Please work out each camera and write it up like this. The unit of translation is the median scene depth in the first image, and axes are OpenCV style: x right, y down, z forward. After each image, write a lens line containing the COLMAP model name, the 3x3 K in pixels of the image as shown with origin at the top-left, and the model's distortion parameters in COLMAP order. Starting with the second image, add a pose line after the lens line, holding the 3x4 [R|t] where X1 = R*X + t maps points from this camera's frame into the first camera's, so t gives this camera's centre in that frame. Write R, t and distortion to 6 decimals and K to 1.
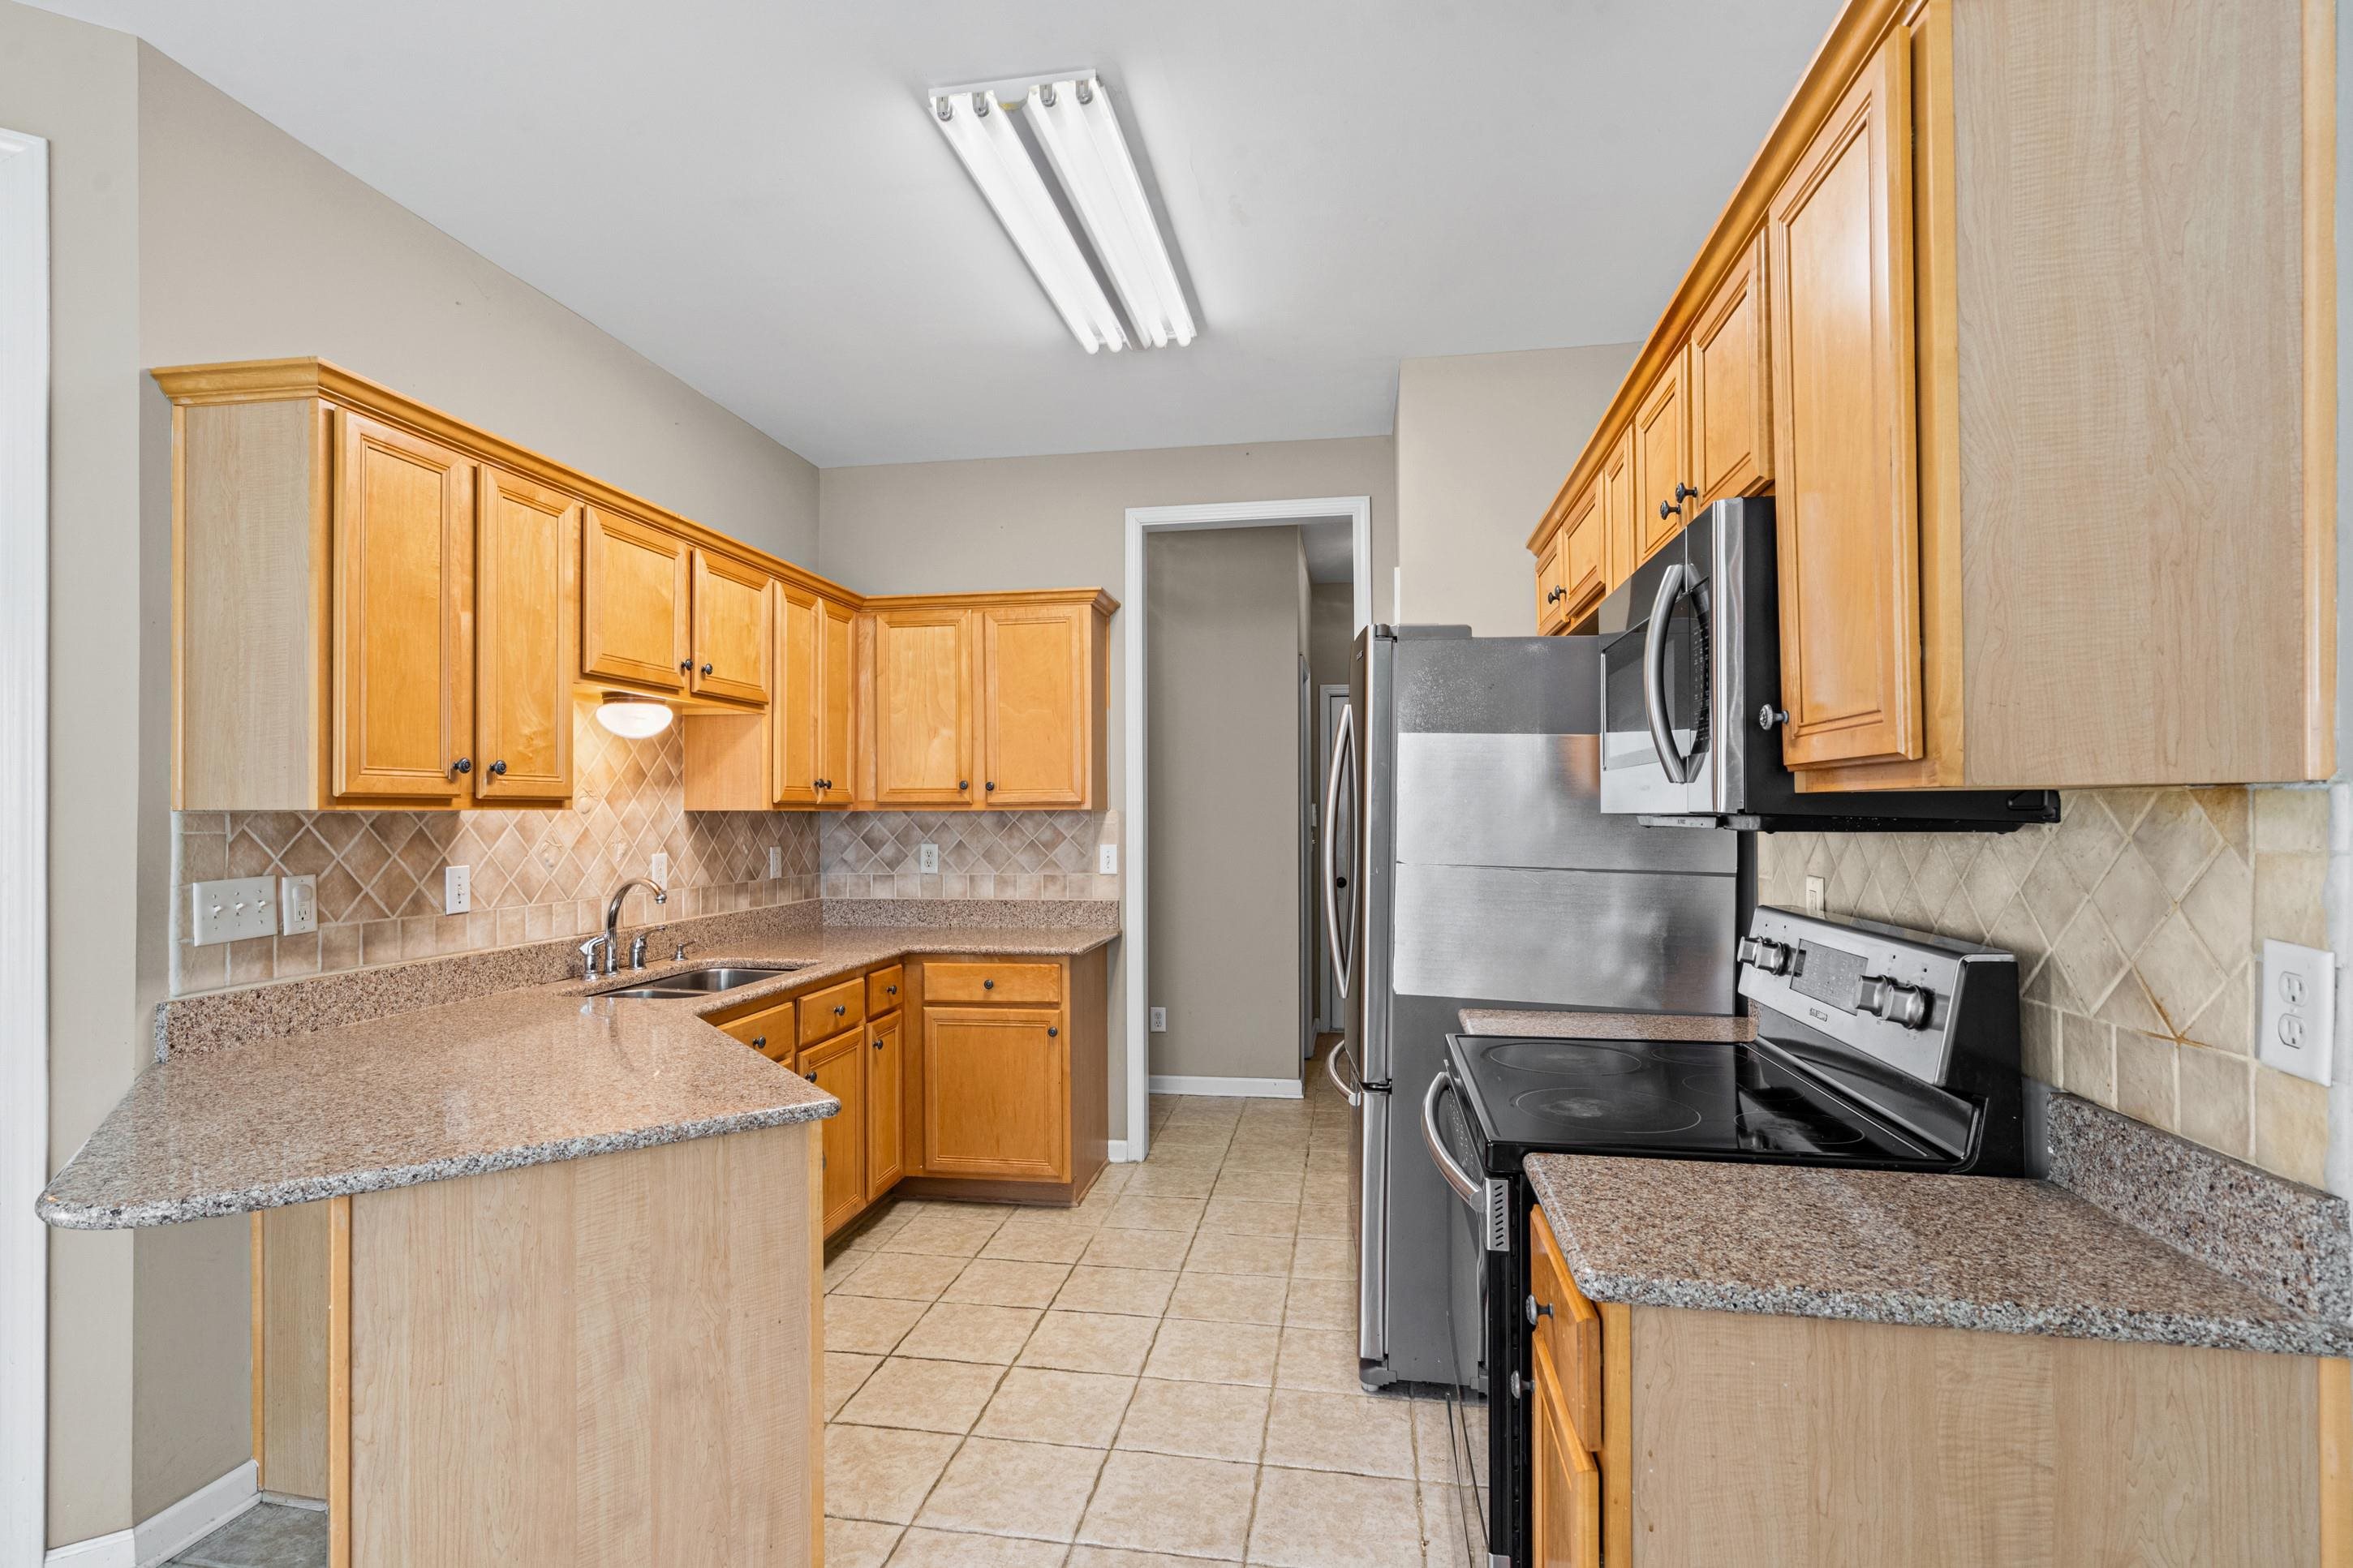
lens RADIAL K [[1161.5, 0, 1168.0], [0, 1161.5, 797.1], [0, 0, 1]] dist [-0.000513, -0.000175]
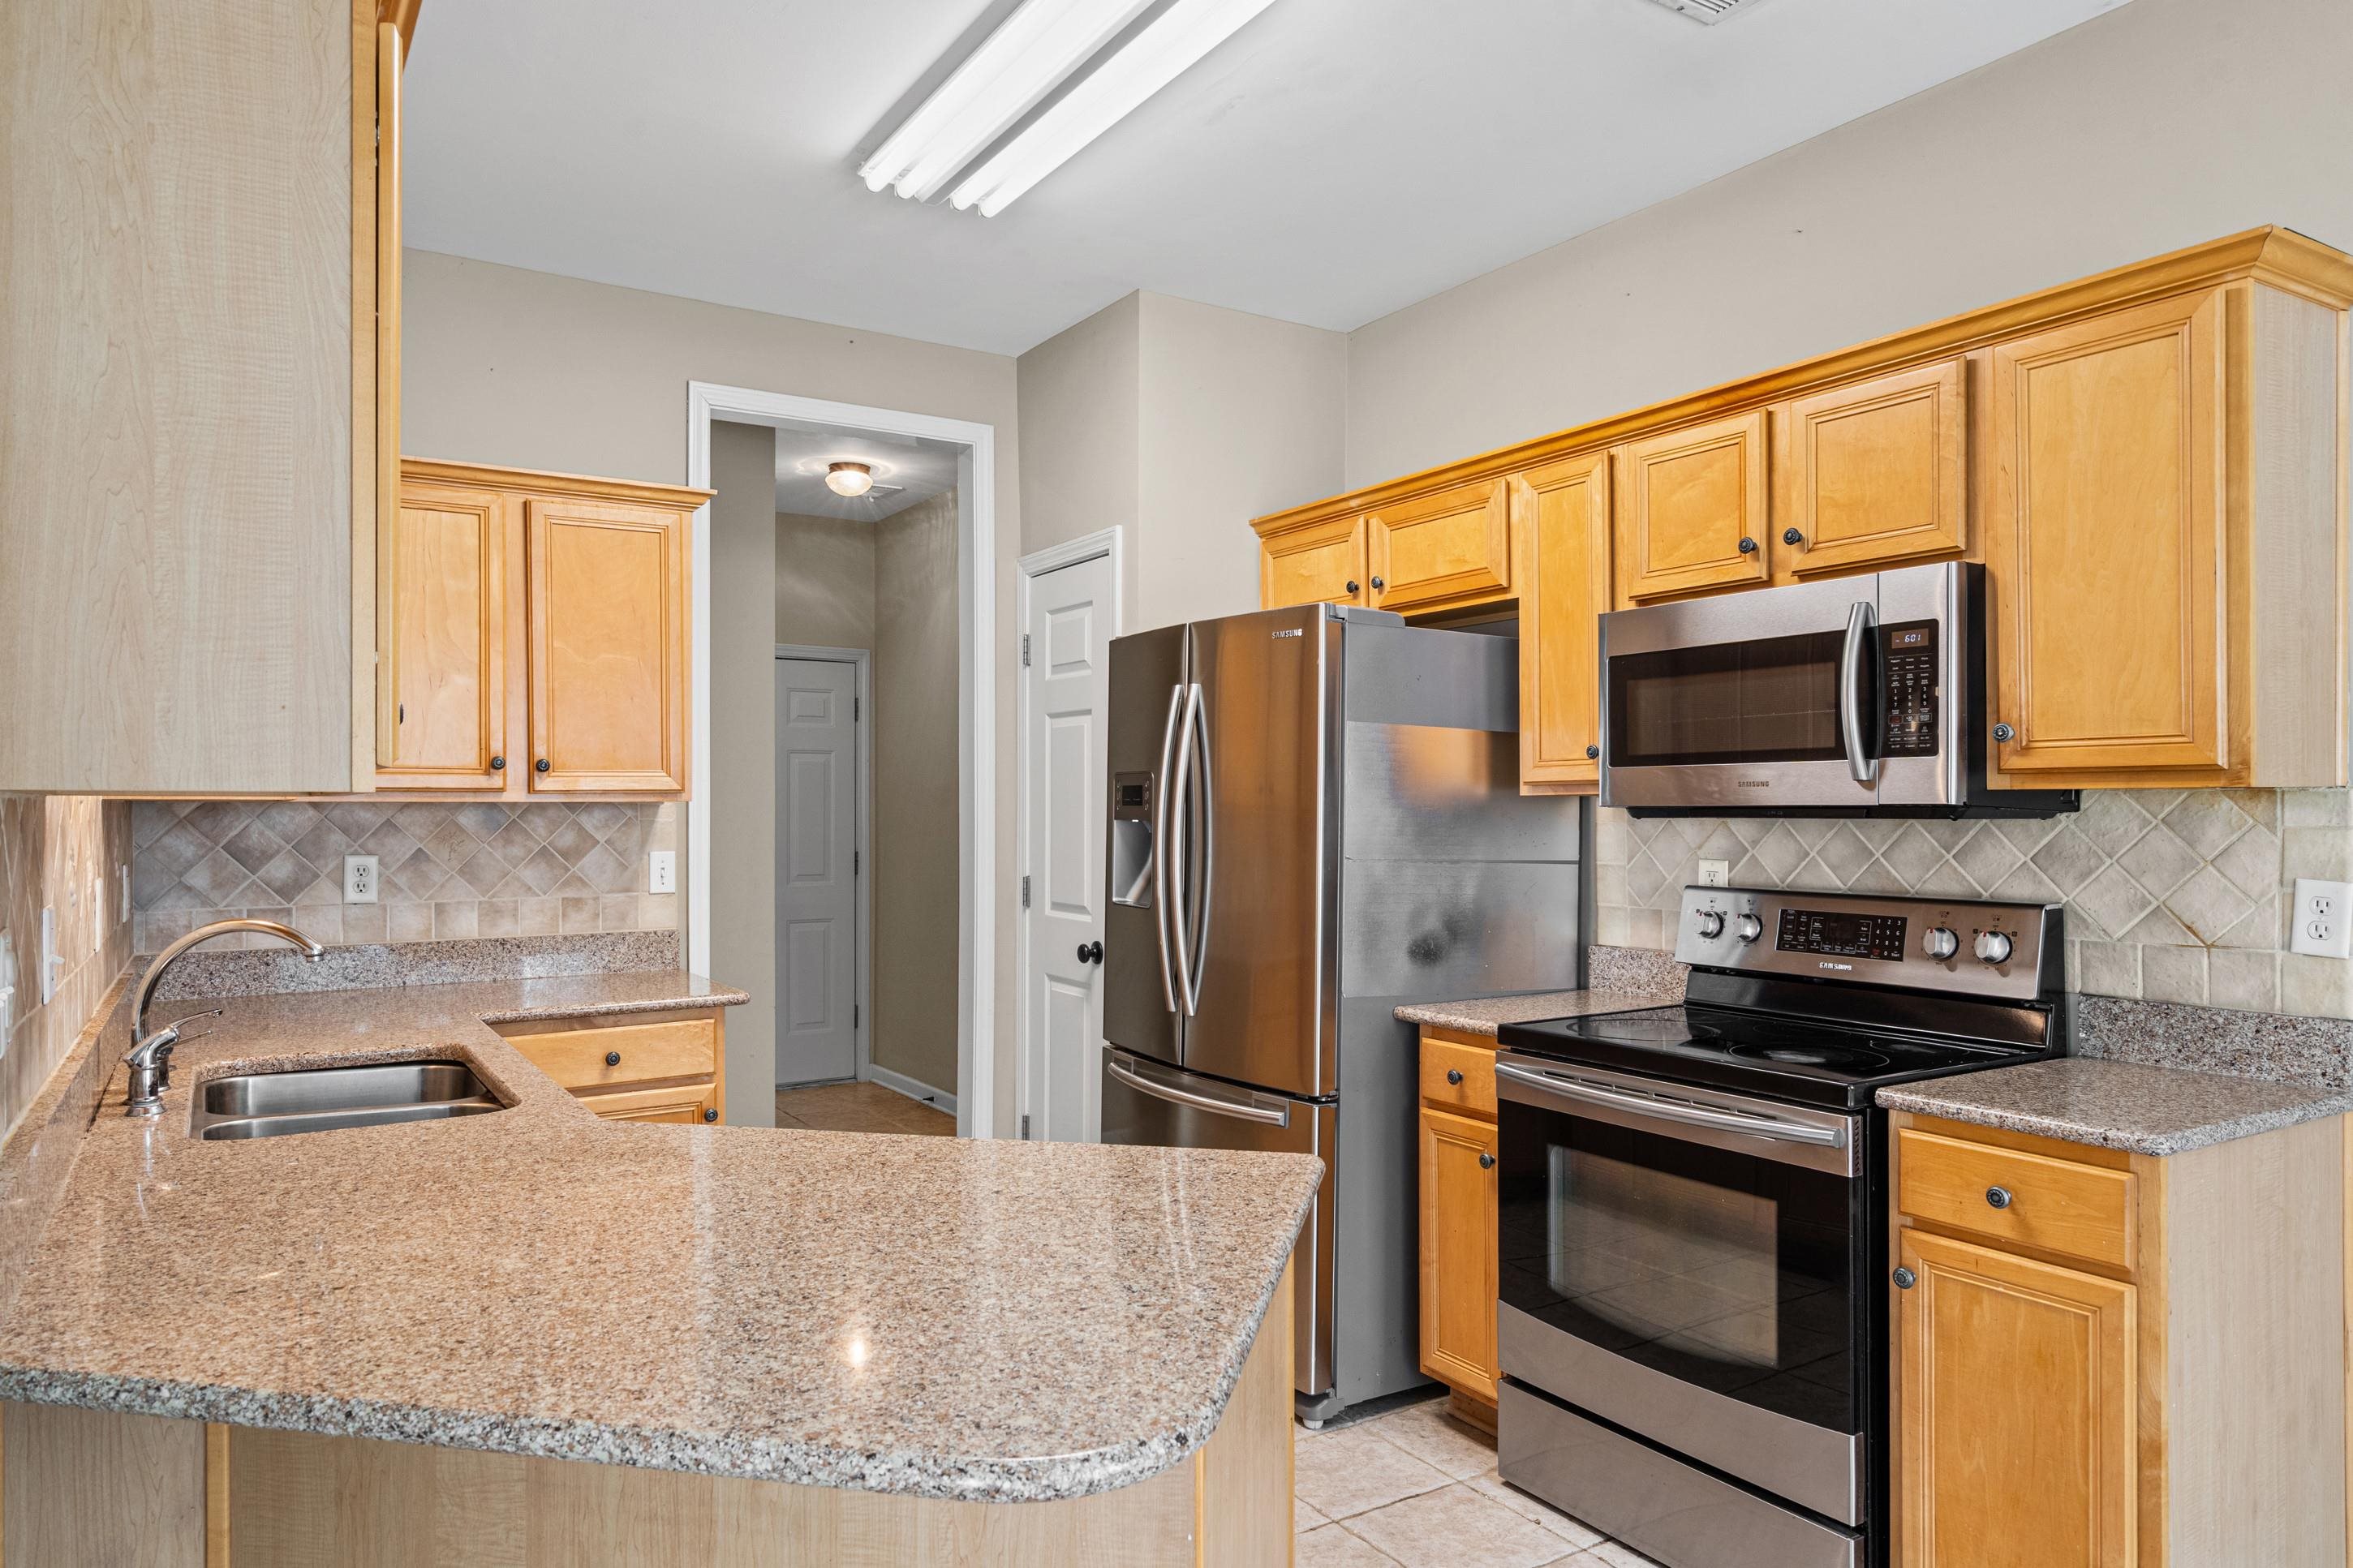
lens RADIAL K [[1474.9, 0, 1175.1], [0, 1474.9, 787.3], [0, 0, 1]] dist [0.006558, 0.001826]
pose [[0.736604, 0.011637, 0.676225, -0.511858], [-0.010134, 0.999930, -0.006168, 0.005293], [-0.676249, -0.002309, 0.736670, 0.149875]]
